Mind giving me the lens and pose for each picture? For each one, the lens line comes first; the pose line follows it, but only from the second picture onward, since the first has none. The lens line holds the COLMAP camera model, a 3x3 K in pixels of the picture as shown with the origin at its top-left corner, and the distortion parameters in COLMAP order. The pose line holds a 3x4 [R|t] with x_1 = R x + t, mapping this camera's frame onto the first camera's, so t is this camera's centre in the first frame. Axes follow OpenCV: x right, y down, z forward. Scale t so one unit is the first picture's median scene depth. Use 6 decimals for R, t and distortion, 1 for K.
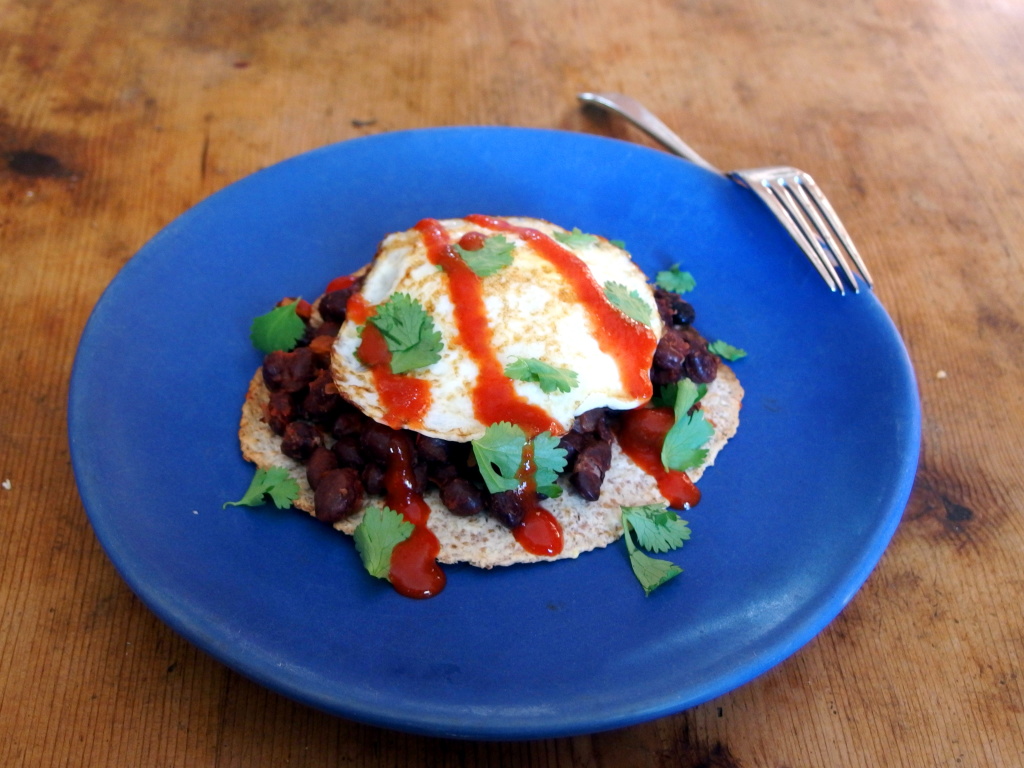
lens RADIAL K [[1277.6, 0, 512.0], [0, 1277.6, 384.0], [0, 0, 1]] dist [-0.074188, 0.031474]
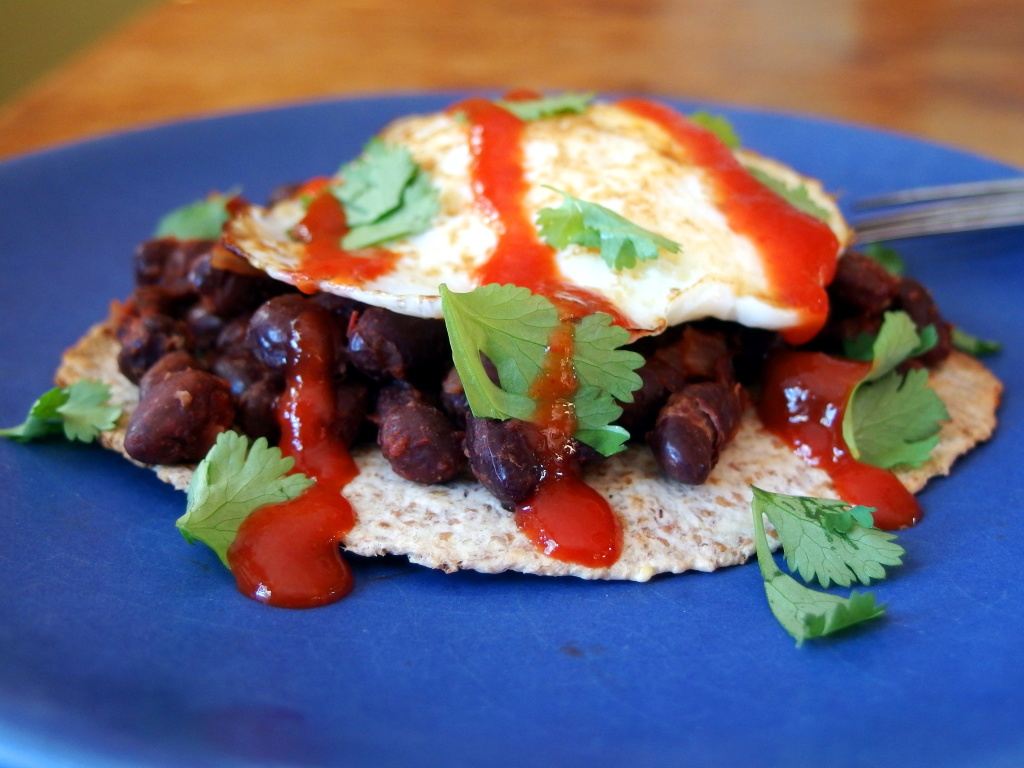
lens RADIAL K [[1277.6, 0, 512.0], [0, 1277.6, 384.0], [0, 0, 1]] dist [-0.074188, 0.031474]
pose [[0.987151, 0.070729, -0.143281, 0.062951], [-0.110391, 0.950178, -0.291506, 0.205567], [0.115525, 0.303578, 0.945777, 0.537692]]
